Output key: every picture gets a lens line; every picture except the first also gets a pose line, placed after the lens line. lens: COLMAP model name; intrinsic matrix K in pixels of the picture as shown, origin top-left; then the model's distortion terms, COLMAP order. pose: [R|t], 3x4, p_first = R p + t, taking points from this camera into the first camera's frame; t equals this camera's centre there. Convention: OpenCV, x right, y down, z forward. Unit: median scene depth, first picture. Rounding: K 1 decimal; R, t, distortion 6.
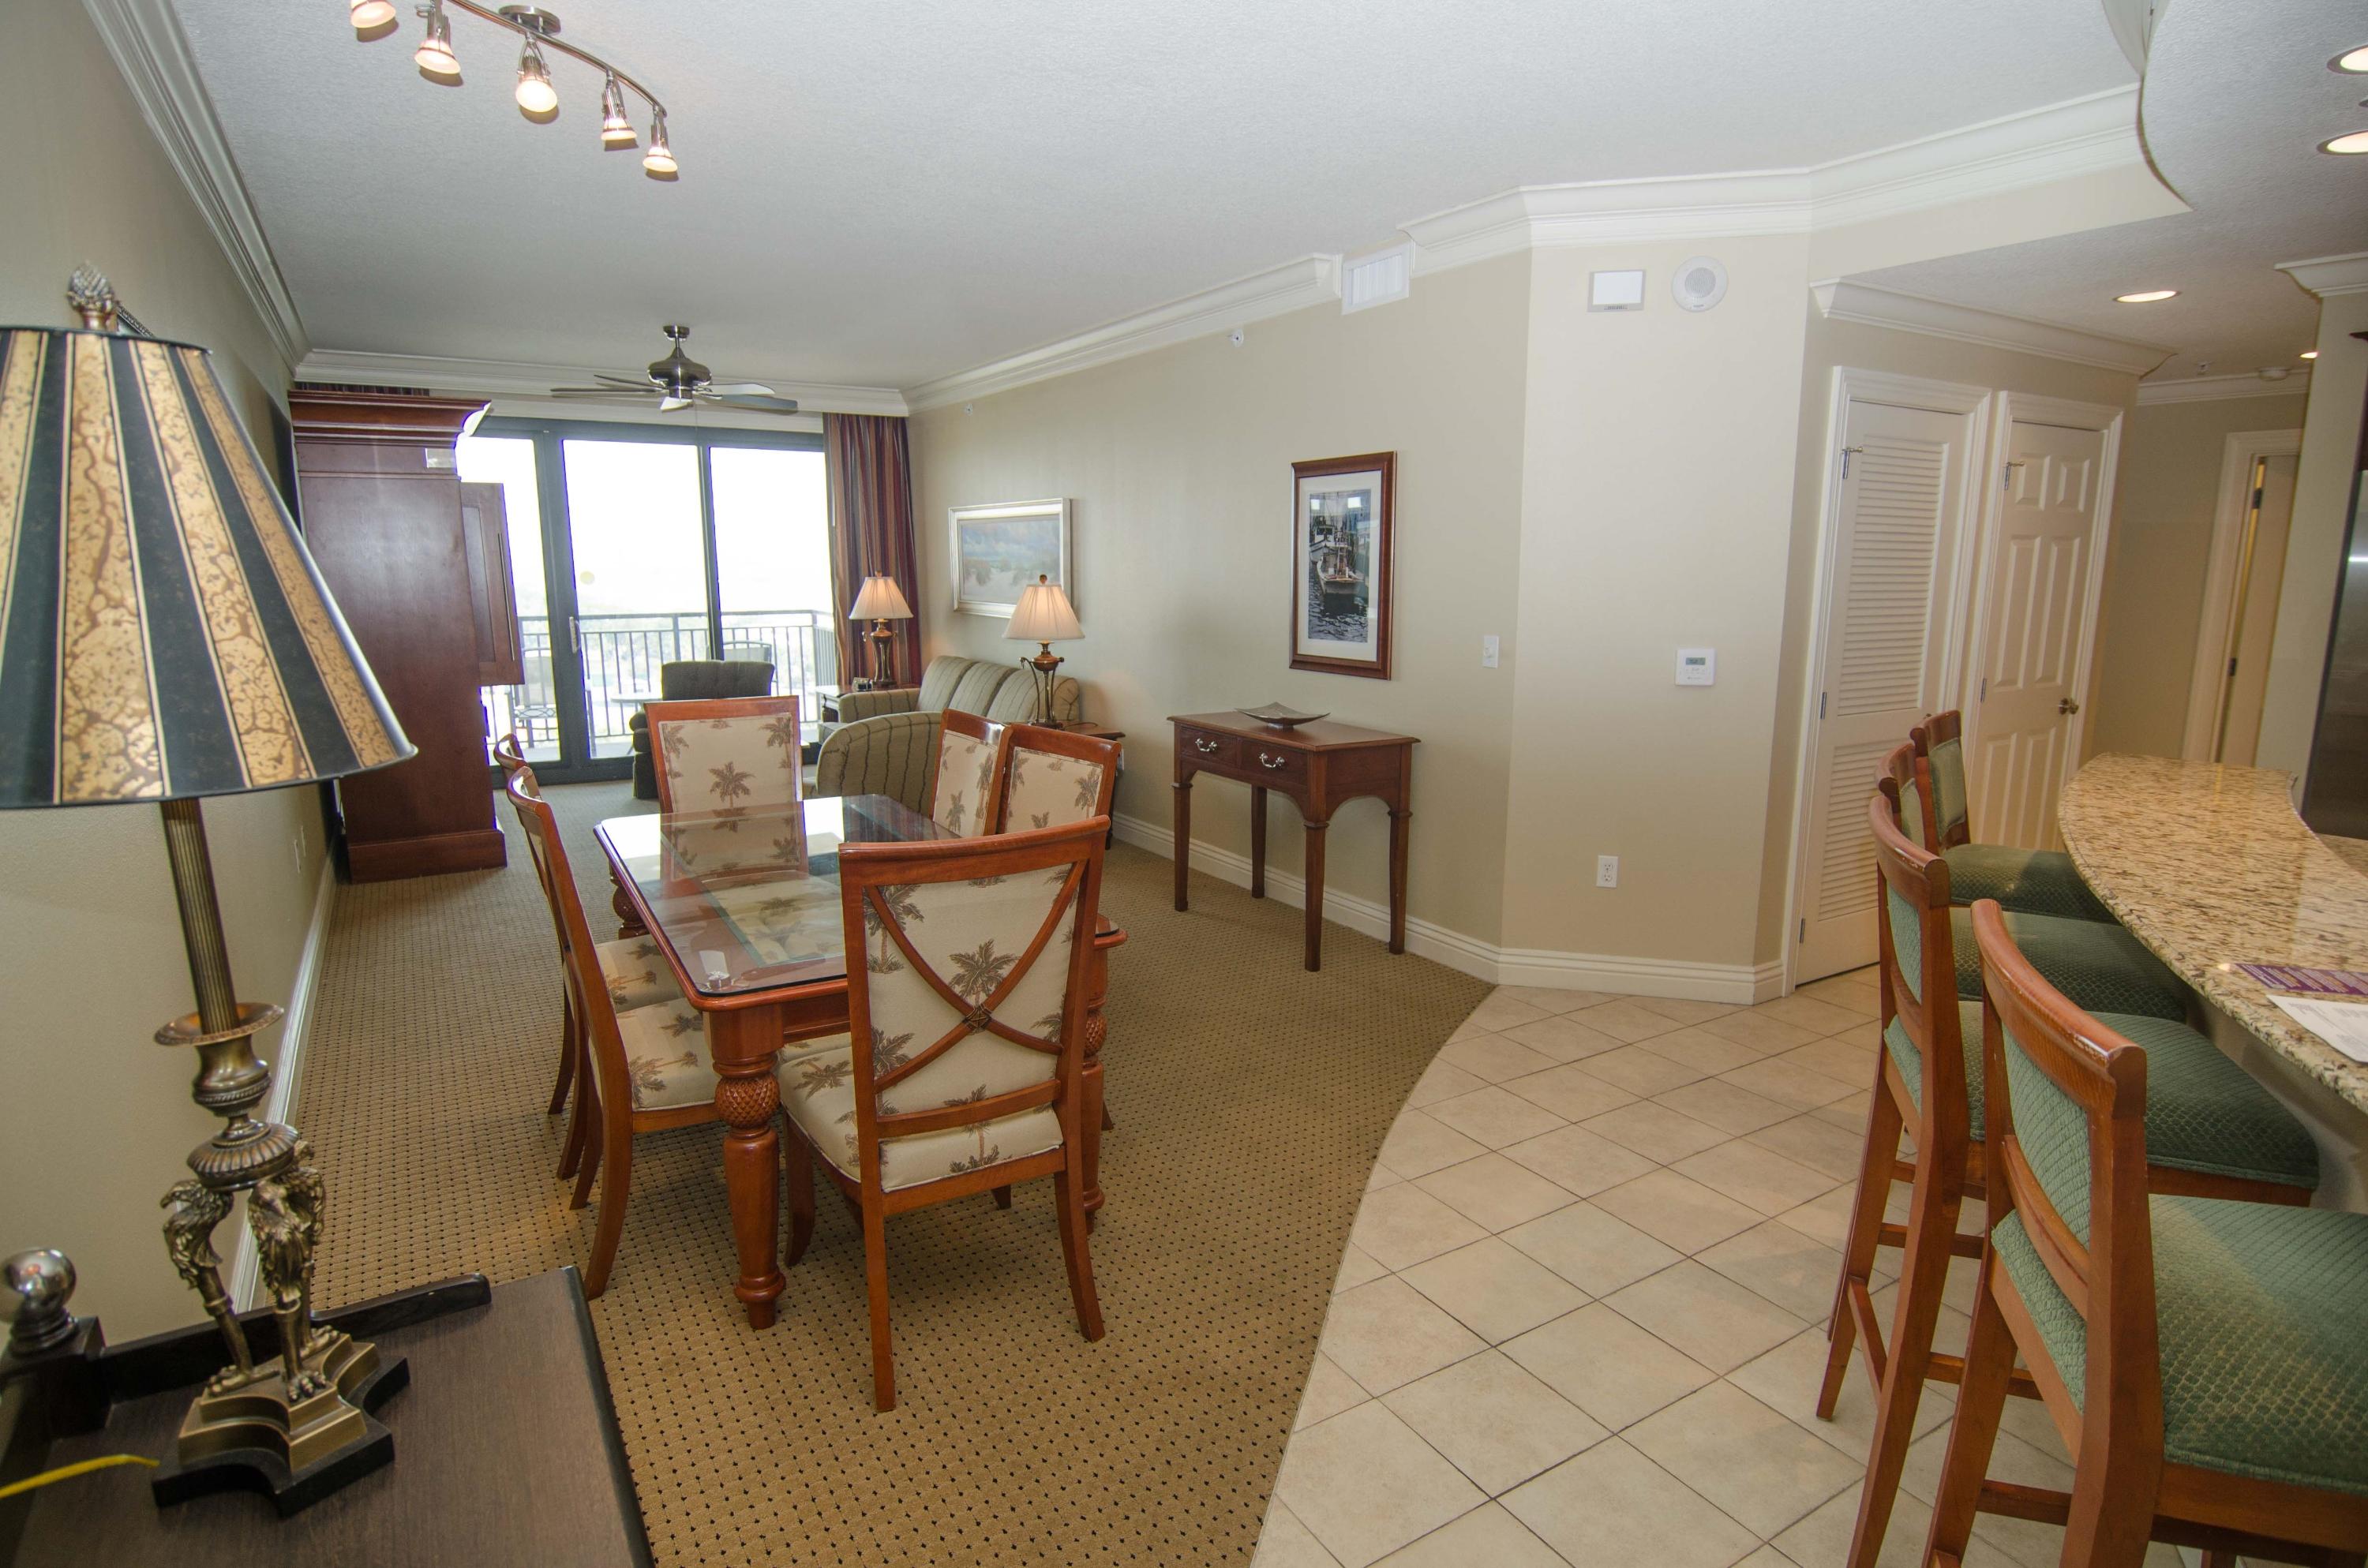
lens RADIAL K [[1270.4, 0, 1209.6], [0, 1270.4, 799.1], [0, 0, 1]] dist [-0.003195, -0.001483]
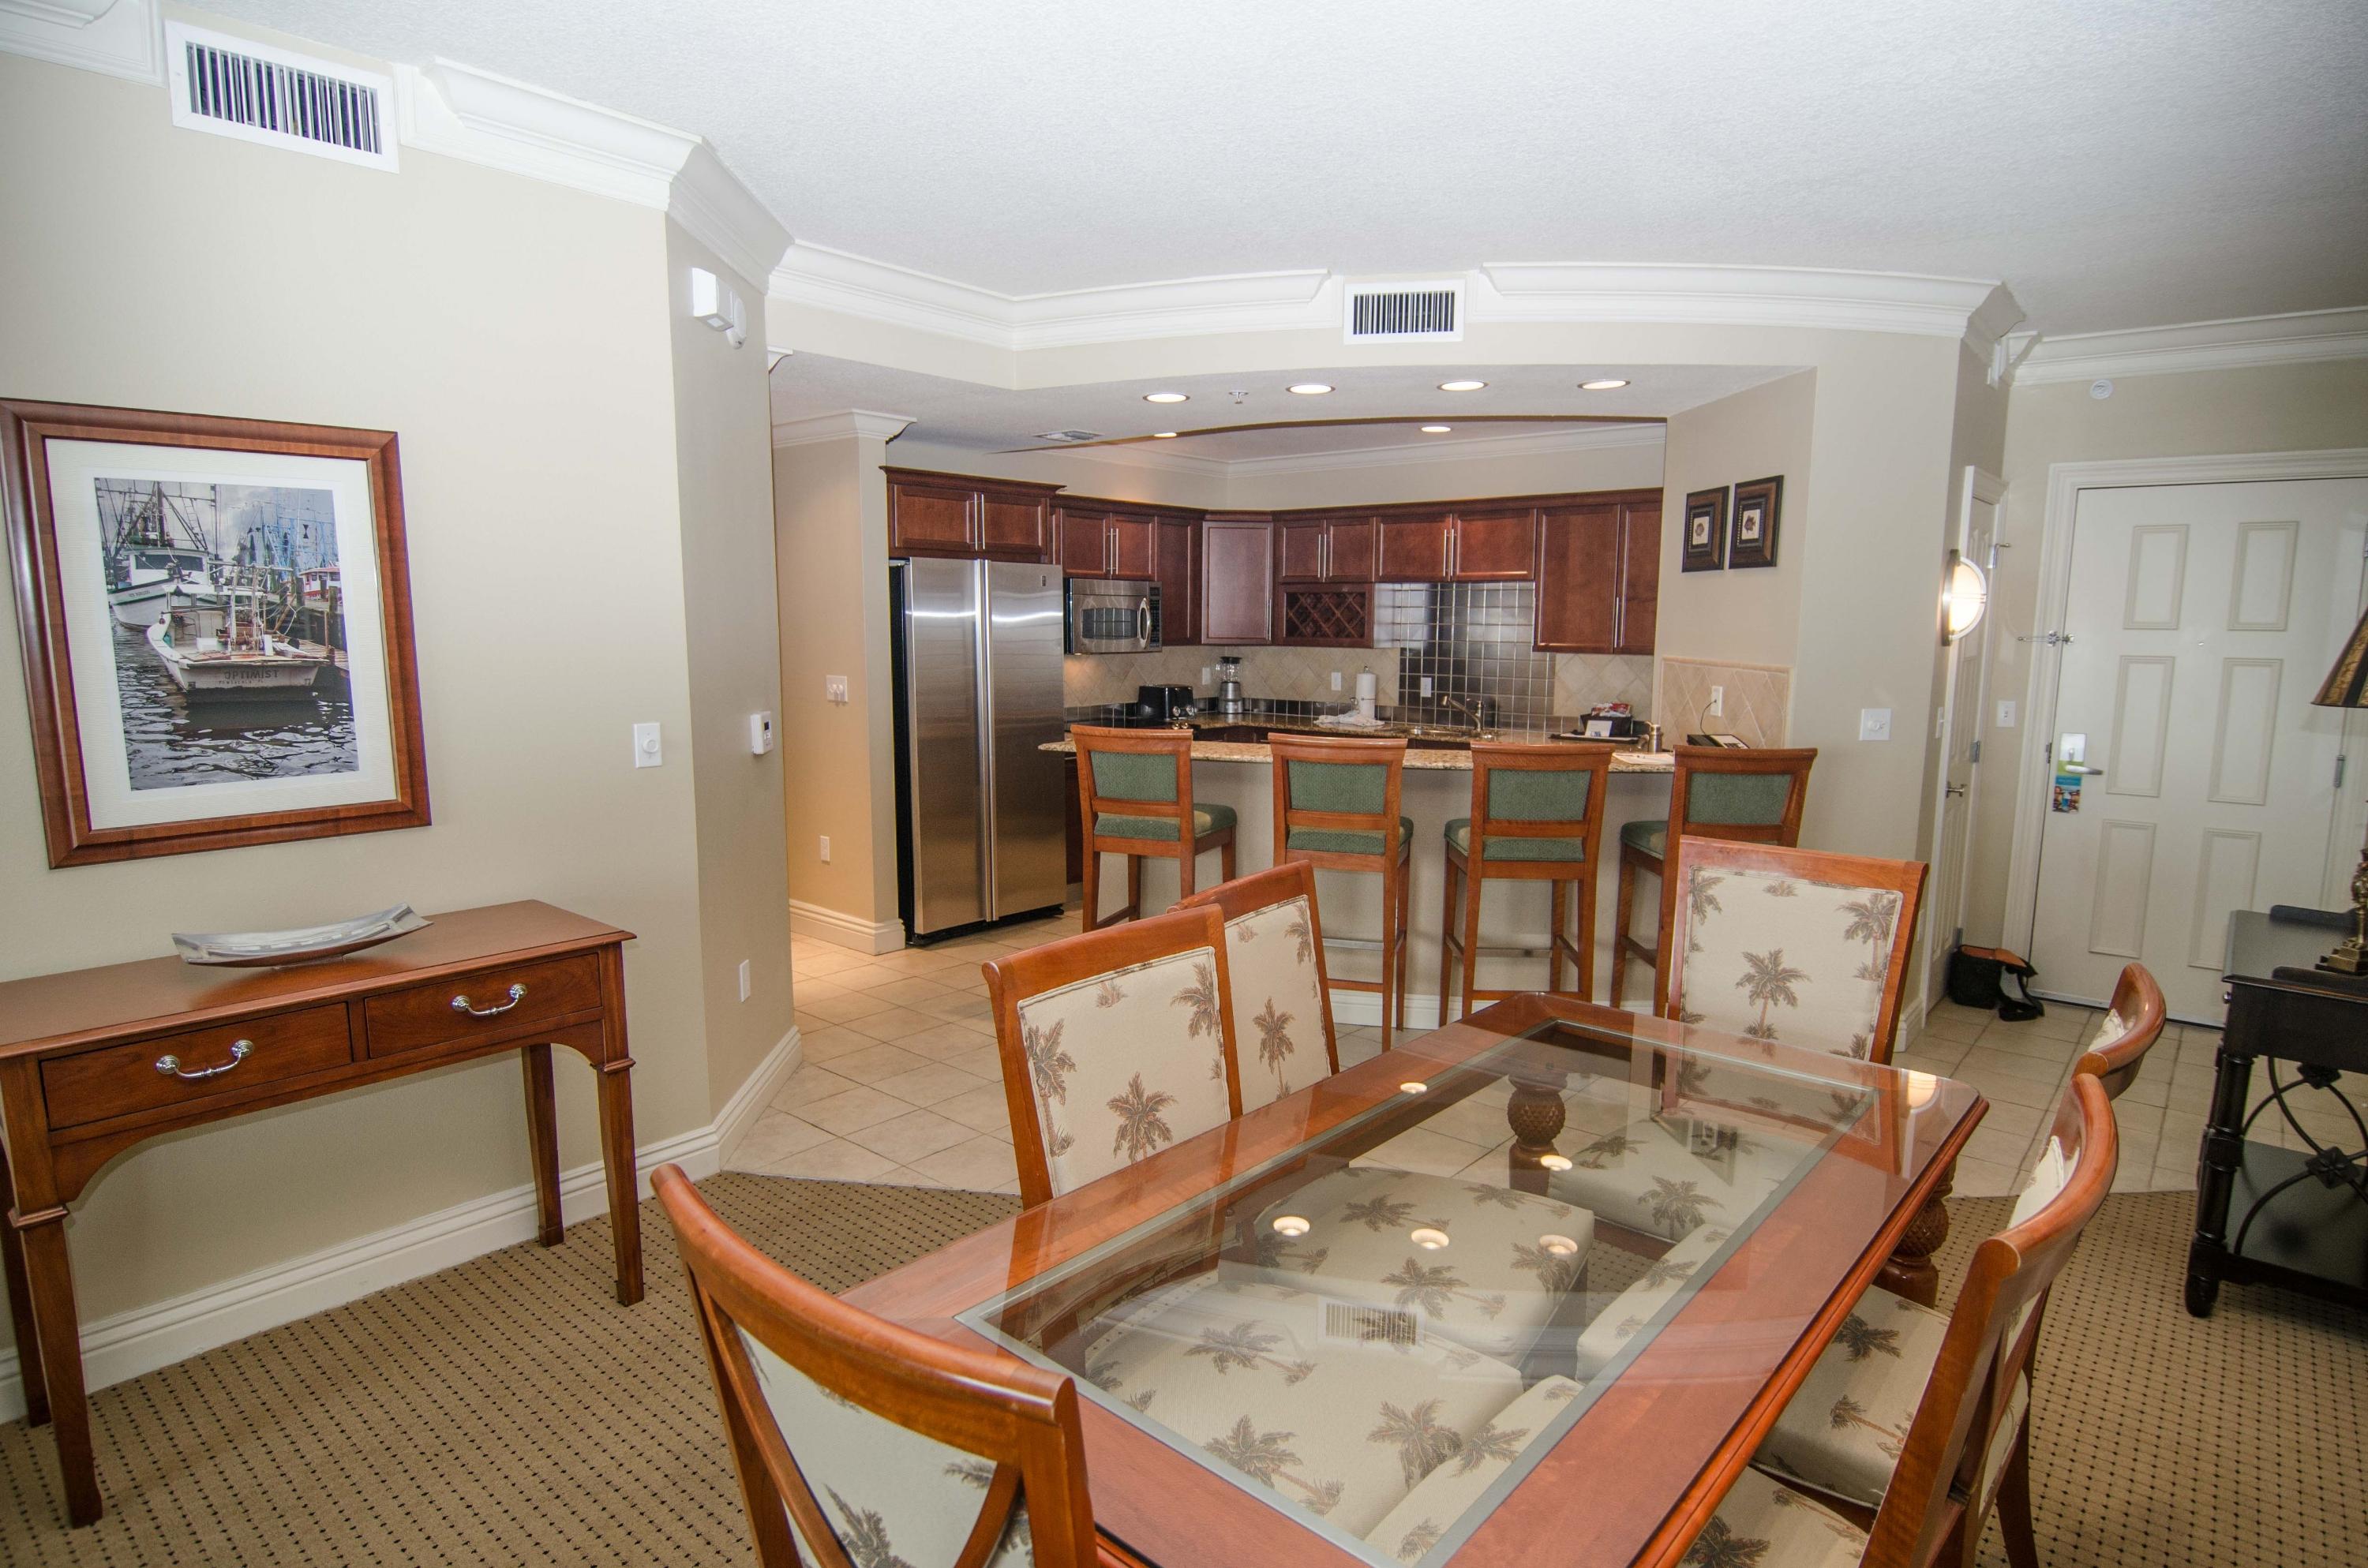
lens RADIAL K [[1270.4, 0, 1188.4], [0, 1270.4, 796.3], [0, 0, 1]] dist [-0.003195, -0.001483]
pose [[-0.298308, -0.140036, 0.944141, -0.346475], [0.172212, 0.965048, 0.197549, -0.110223], [-0.938805, 0.221523, -0.263766, 0.562623]]
